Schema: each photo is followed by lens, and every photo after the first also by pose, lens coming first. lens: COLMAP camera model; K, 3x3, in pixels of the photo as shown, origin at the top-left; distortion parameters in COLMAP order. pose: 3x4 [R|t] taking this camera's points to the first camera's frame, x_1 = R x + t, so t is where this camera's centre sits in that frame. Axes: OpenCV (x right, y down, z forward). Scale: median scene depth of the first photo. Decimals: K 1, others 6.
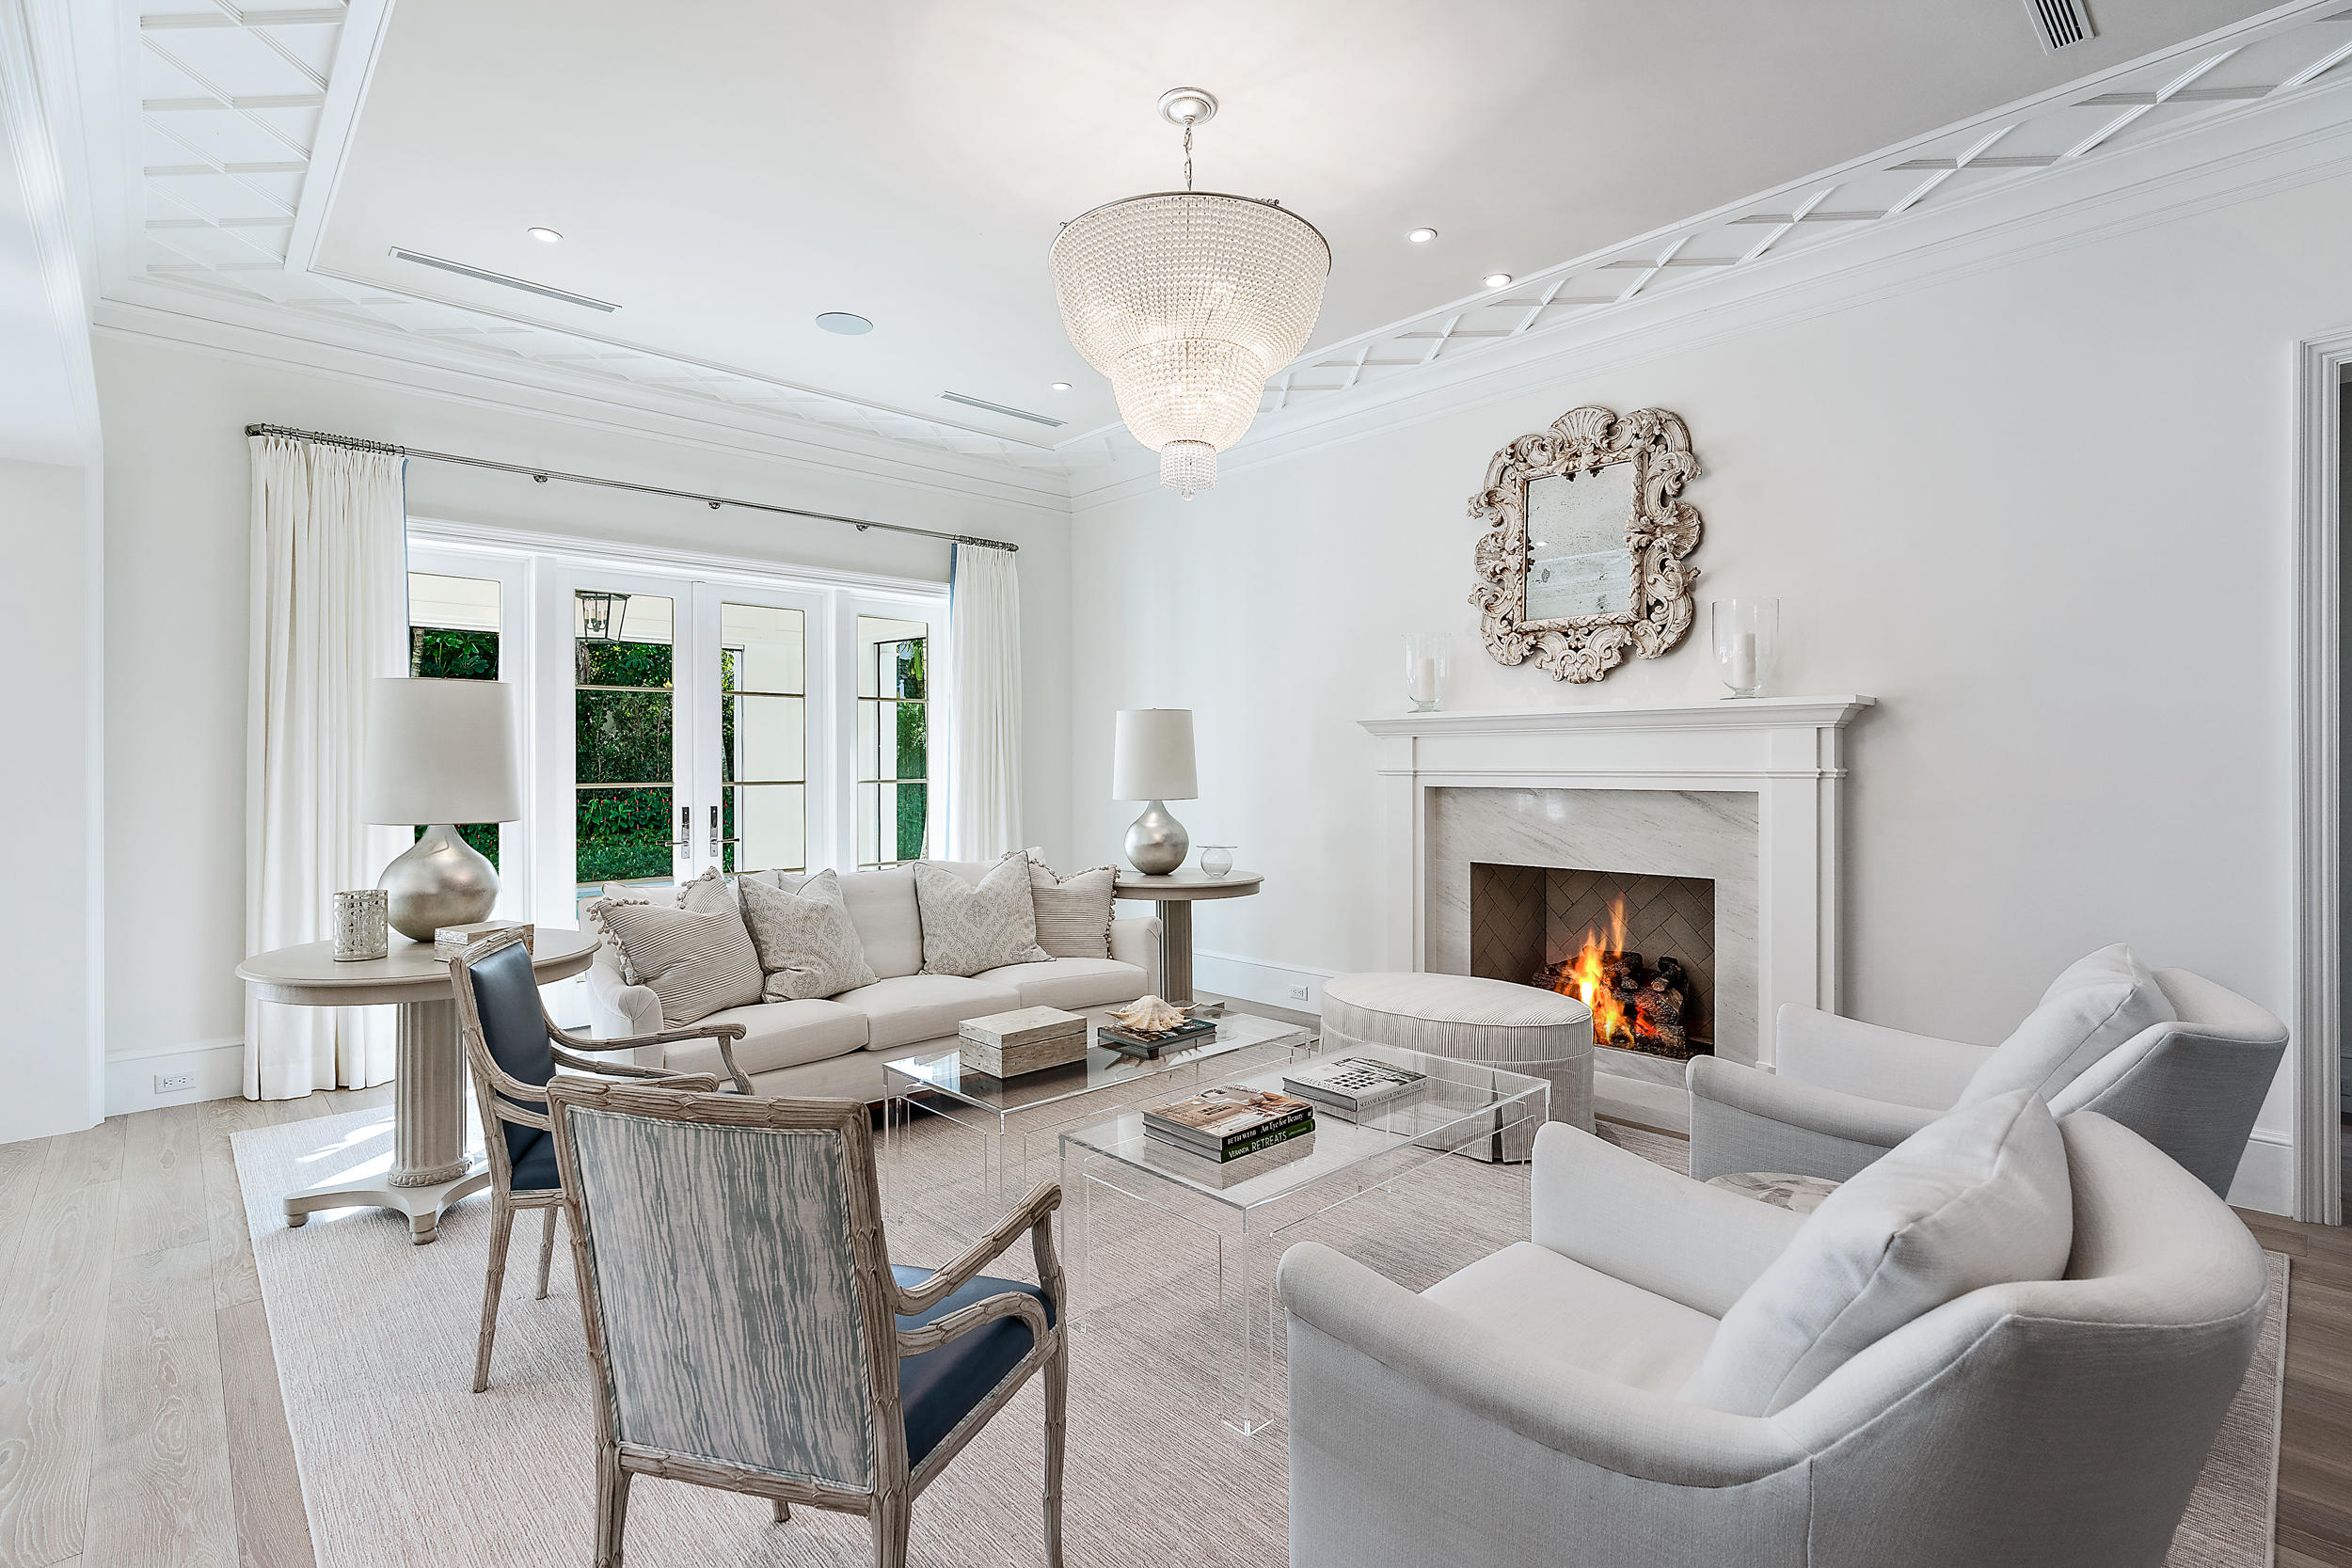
lens RADIAL K [[1075.9, 0, 1187.2], [0, 1075.9, 772.2], [0, 0, 1]] dist [0.015441, 0.000578]
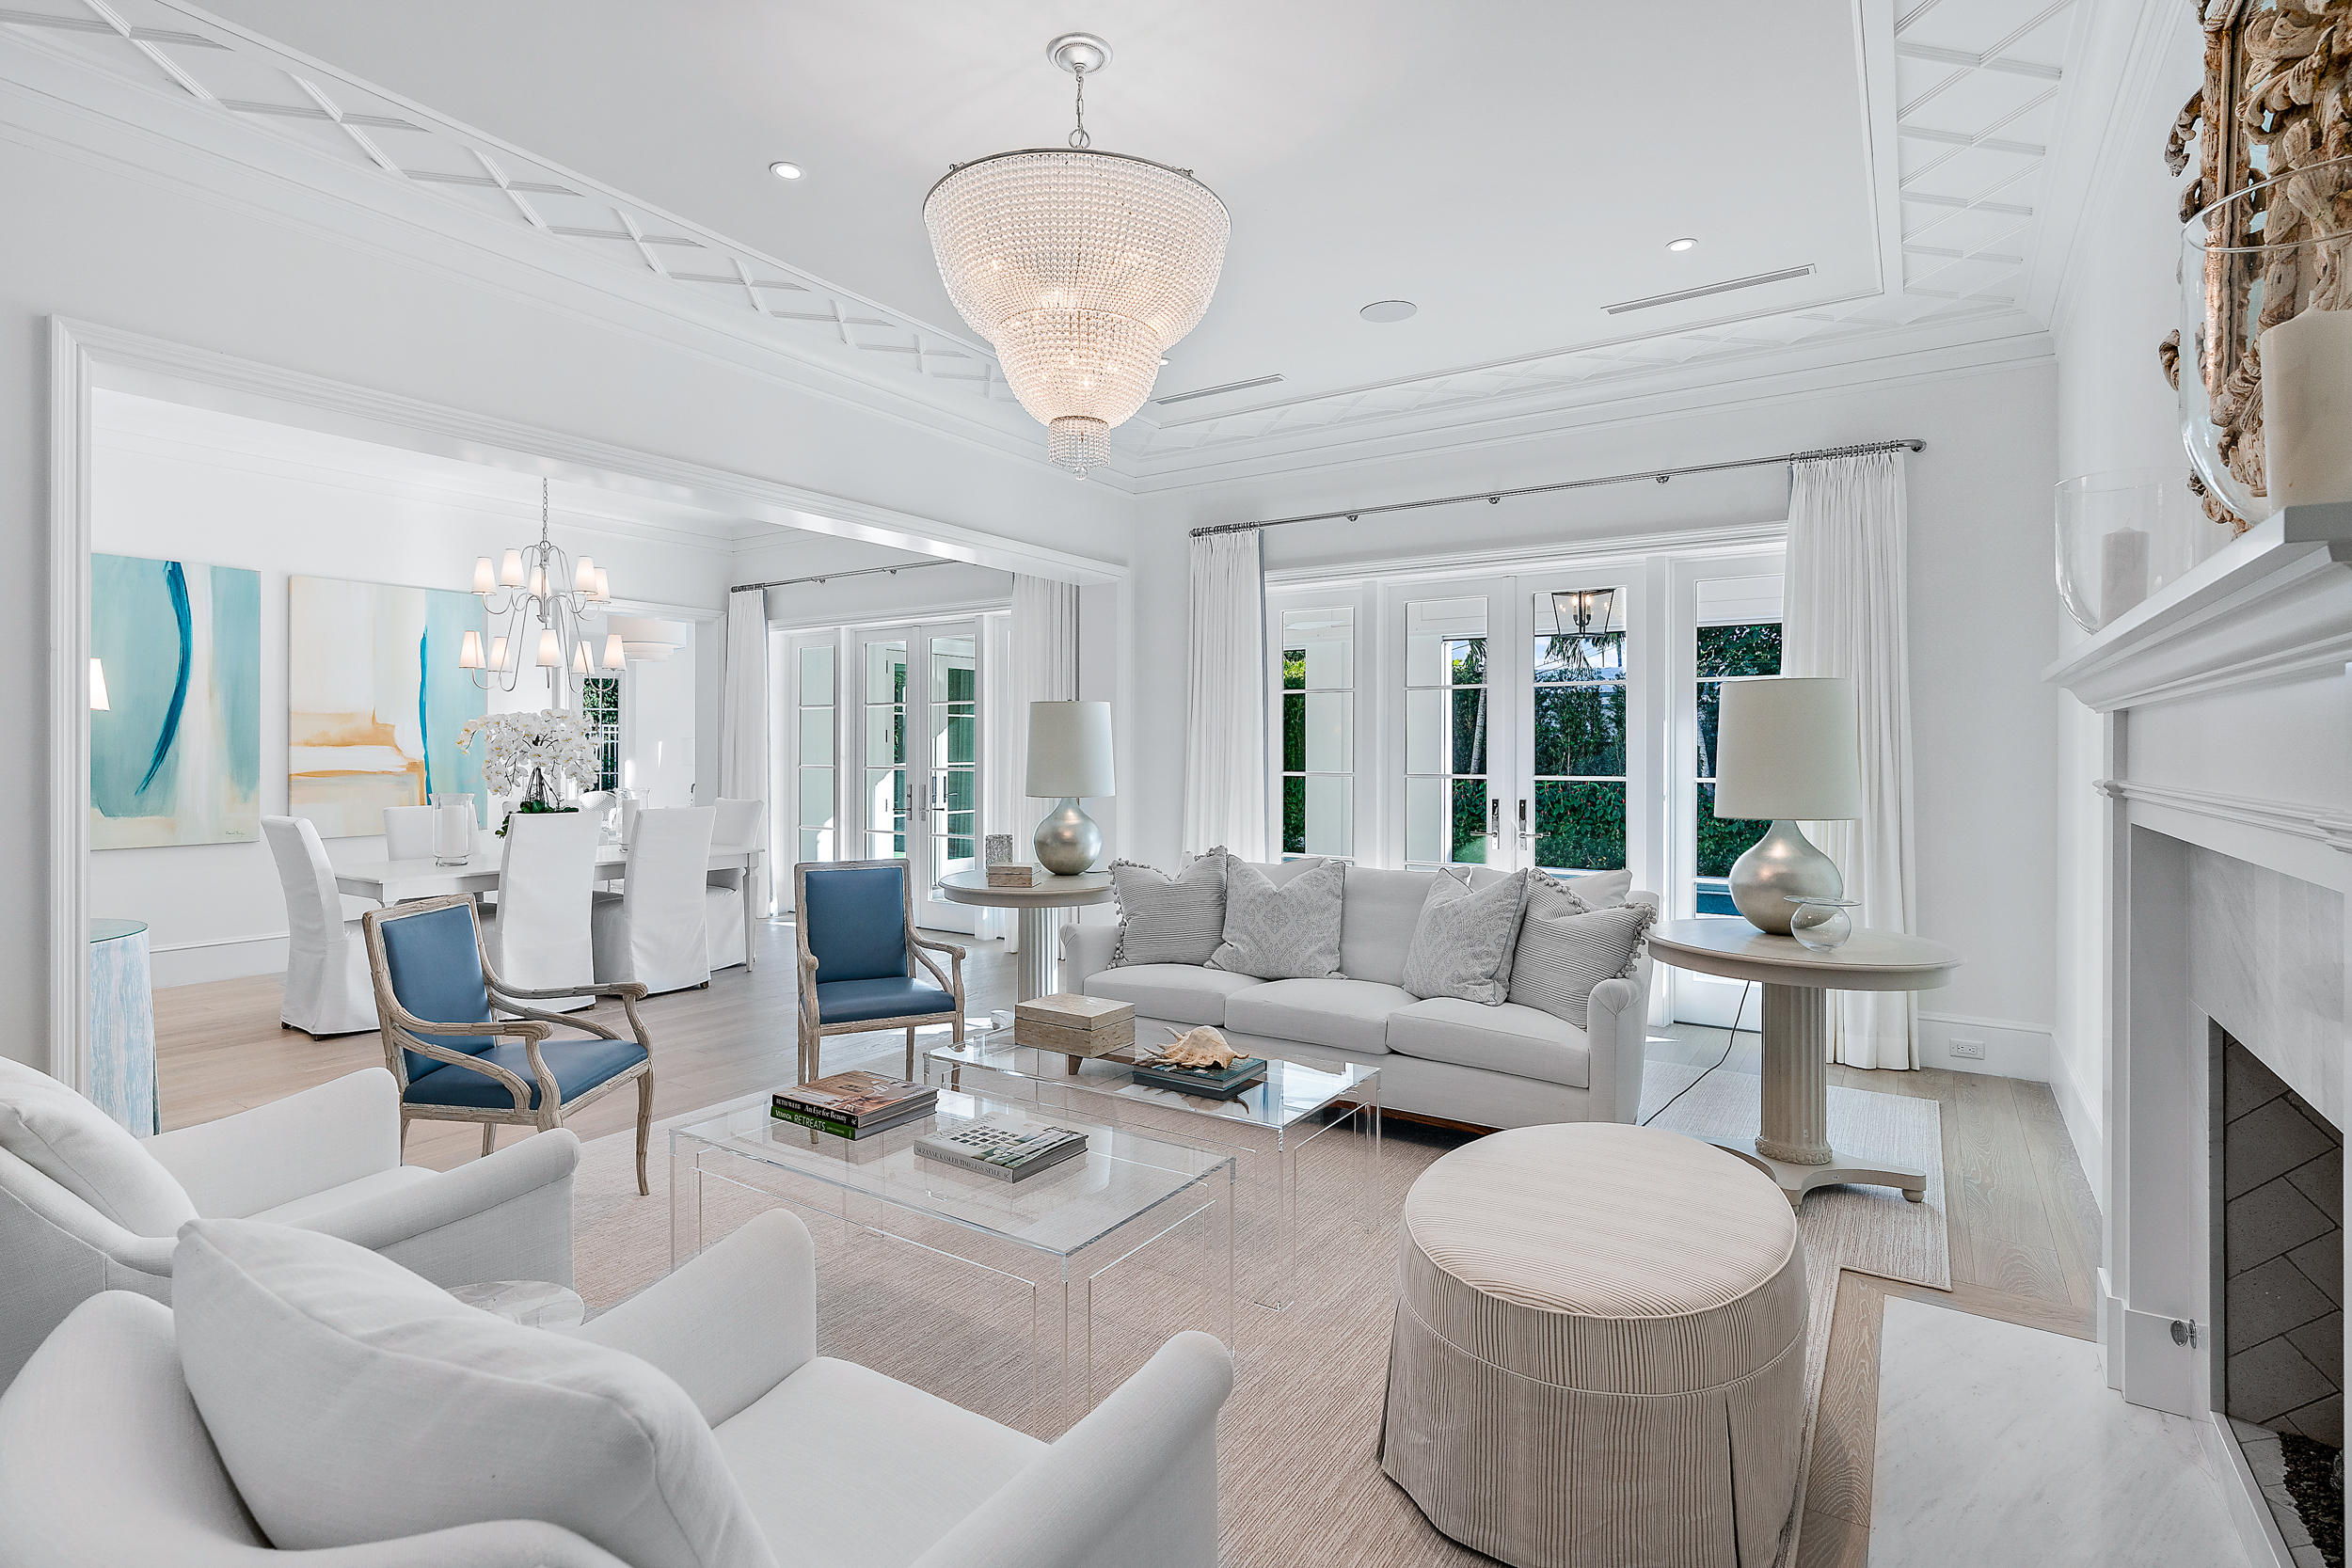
lens RADIAL K [[1146.8, 0, 1176.0], [0, 1146.8, 761.6], [0, 0, 1]] dist [-0.005600, 0.001238]
pose [[0.235787, 0.011996, -0.971731, 0.644766], [-0.013976, 0.999862, 0.008952, -0.011212], [0.971704, 0.011470, 0.235922, 0.565423]]
